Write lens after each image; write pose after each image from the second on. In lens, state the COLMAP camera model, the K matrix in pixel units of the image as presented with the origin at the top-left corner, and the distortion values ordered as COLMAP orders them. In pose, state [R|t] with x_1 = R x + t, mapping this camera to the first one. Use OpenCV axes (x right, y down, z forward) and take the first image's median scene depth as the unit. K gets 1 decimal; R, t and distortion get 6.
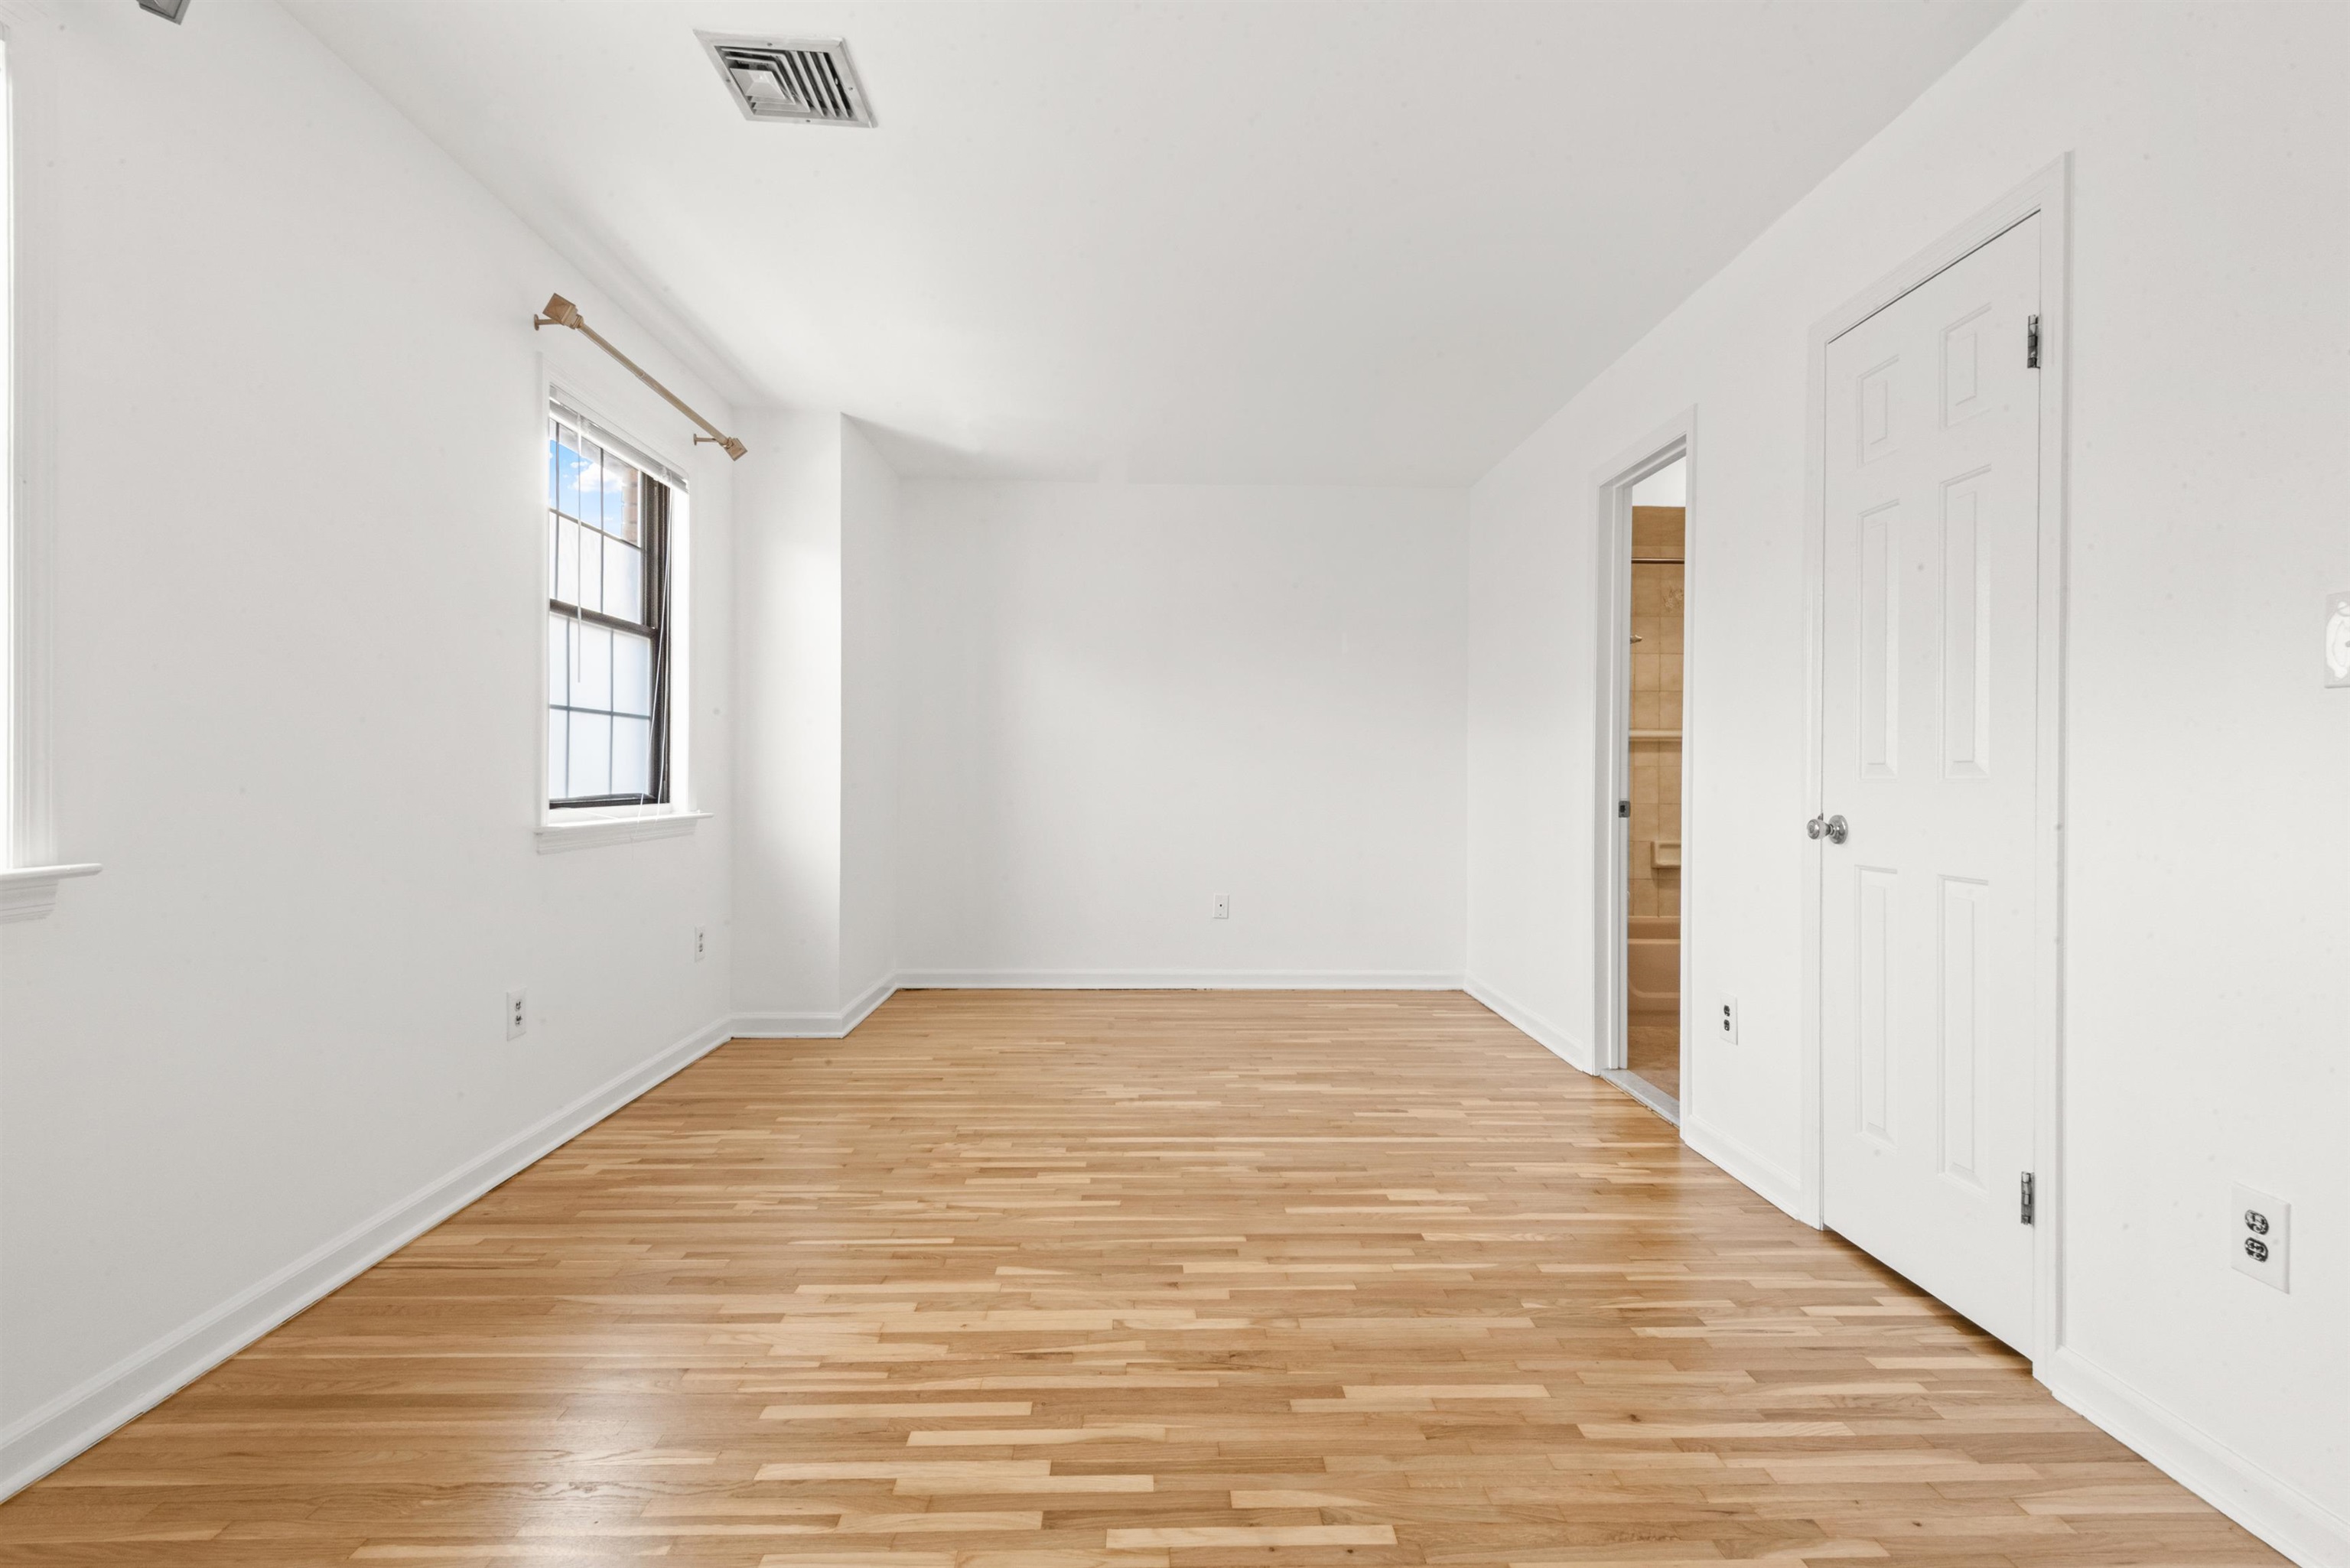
lens RADIAL K [[1087.5, 0, 1187.5], [0, 1087.5, 788.0], [0, 0, 1]] dist [0.035916, -0.016596]
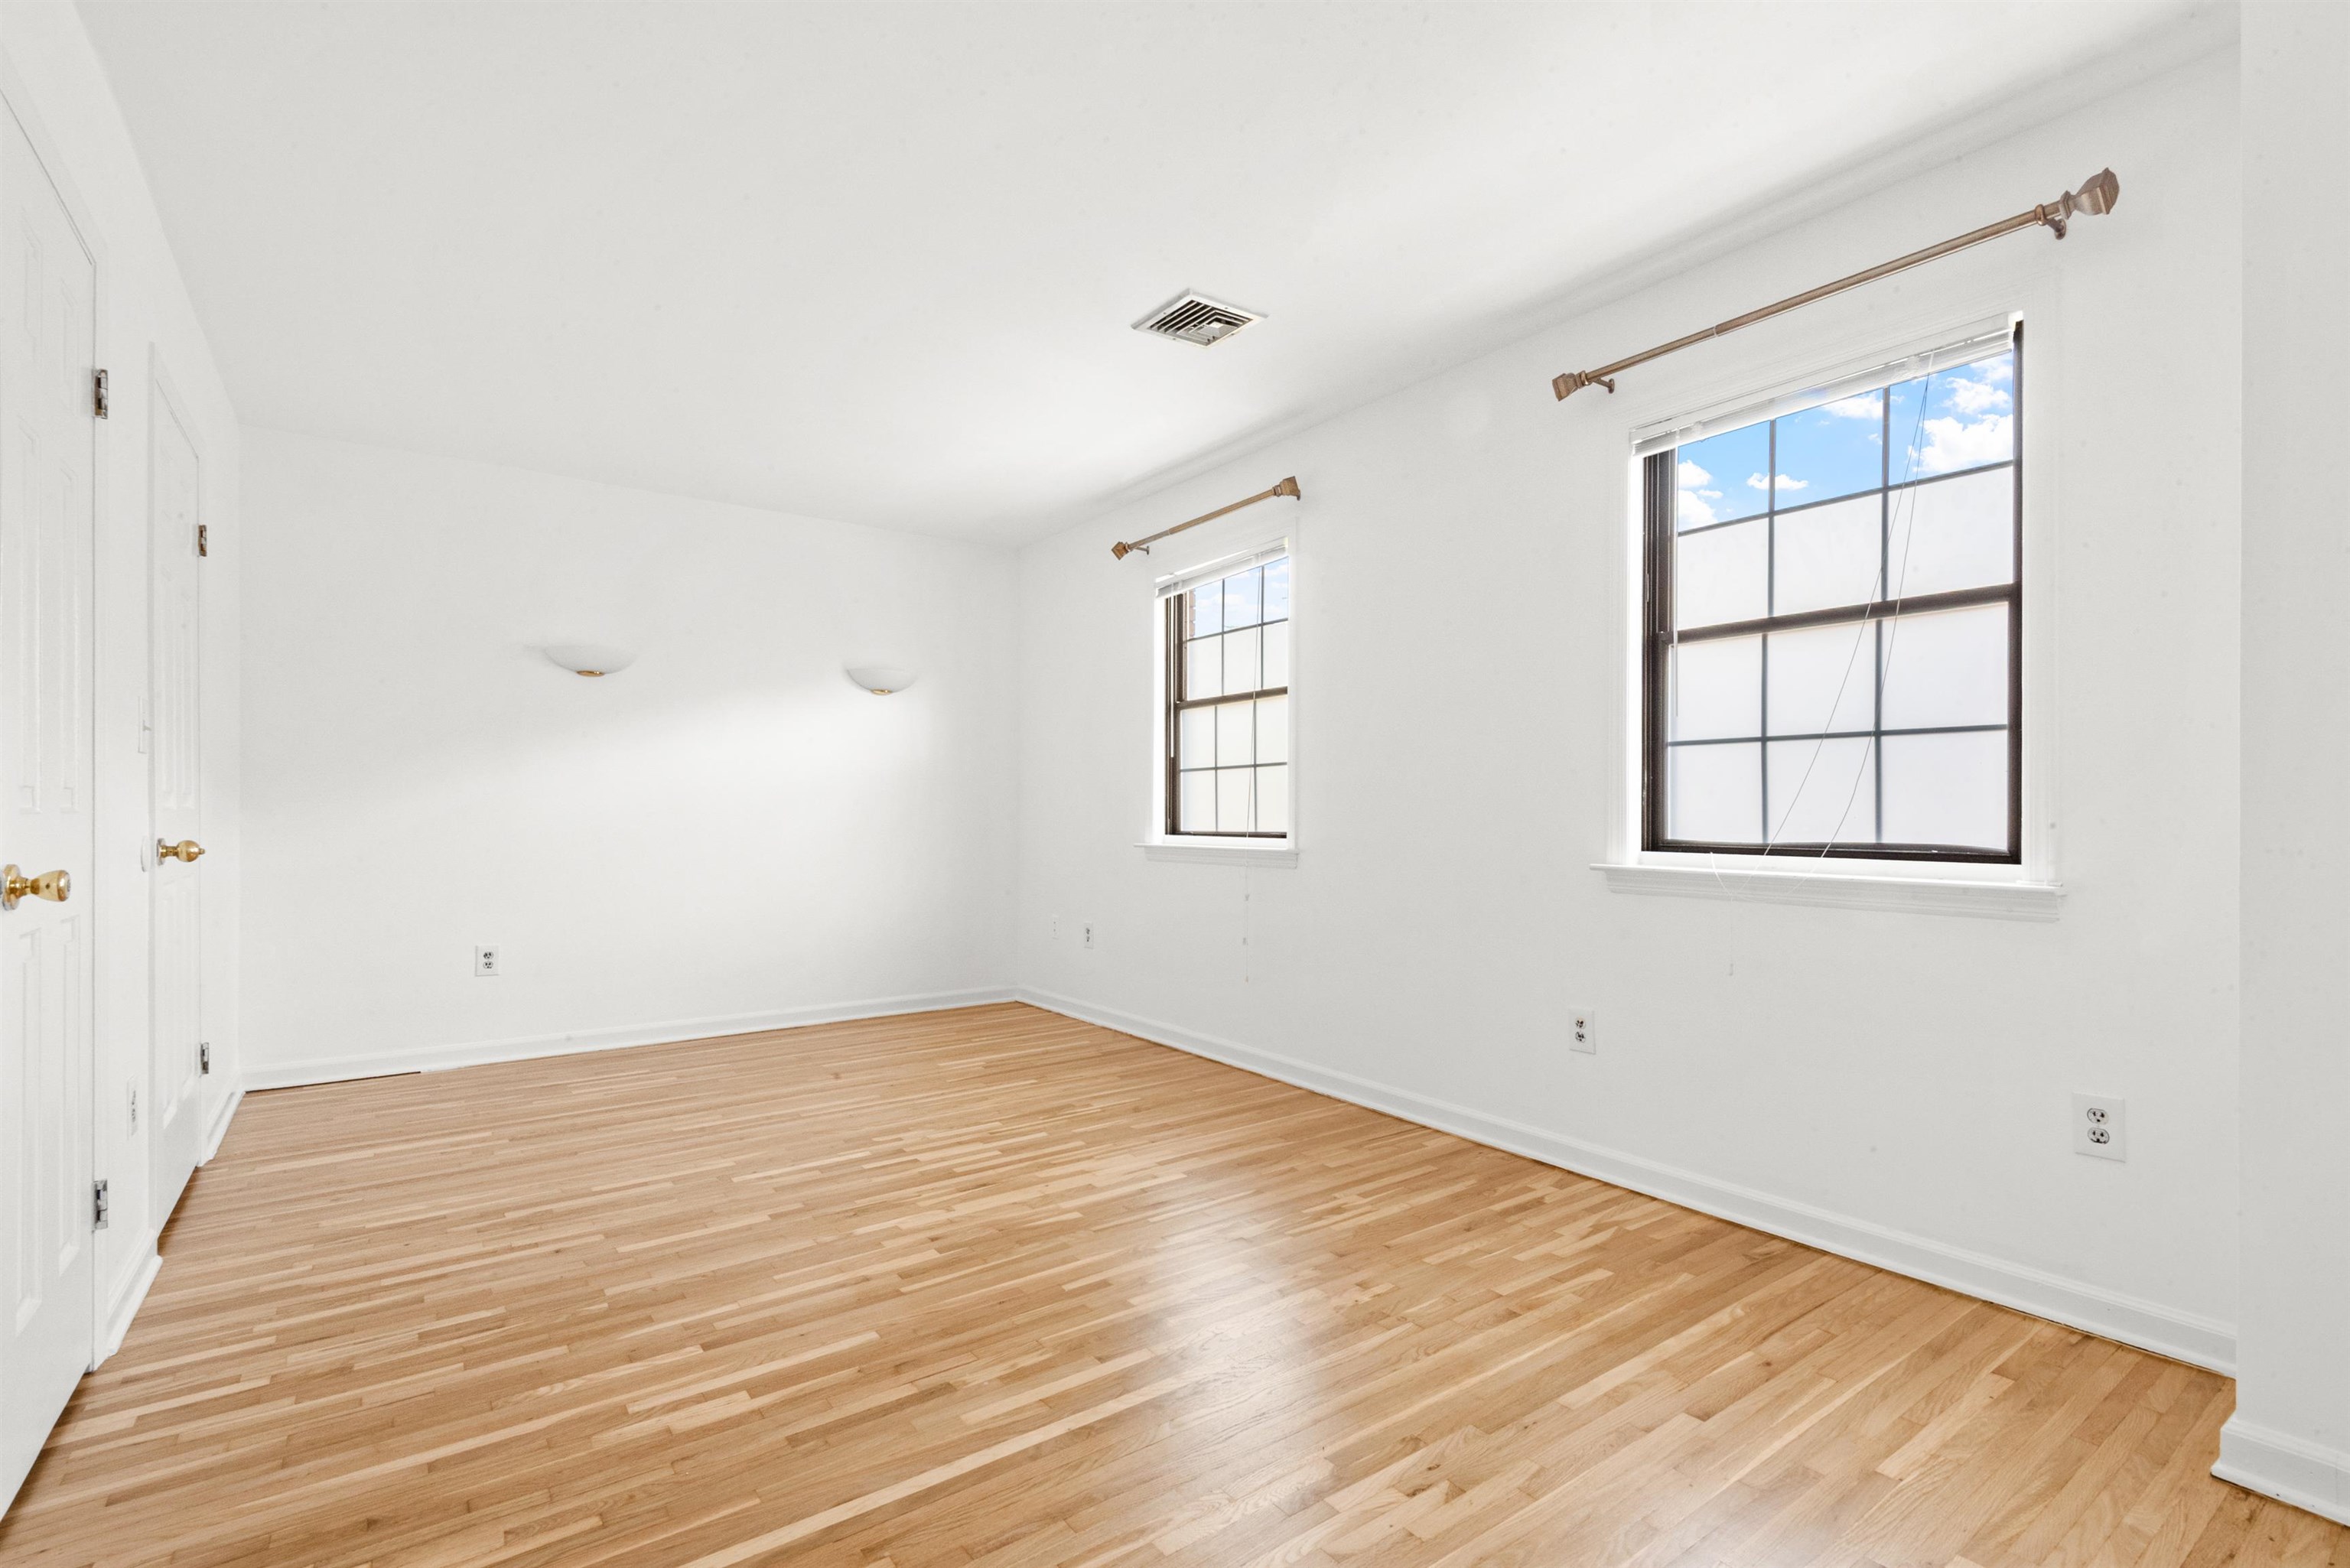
lens RADIAL K [[1089.1, 0, 1186.6], [0, 1089.1, 790.7], [0, 0, 1]] dist [0.039851, -0.020375]
pose [[-0.829309, -0.018361, -0.558488, 0.402041], [-0.014793, 0.999831, -0.010904, -0.022880], [0.558594, -0.000781, -0.829441, 1.981704]]
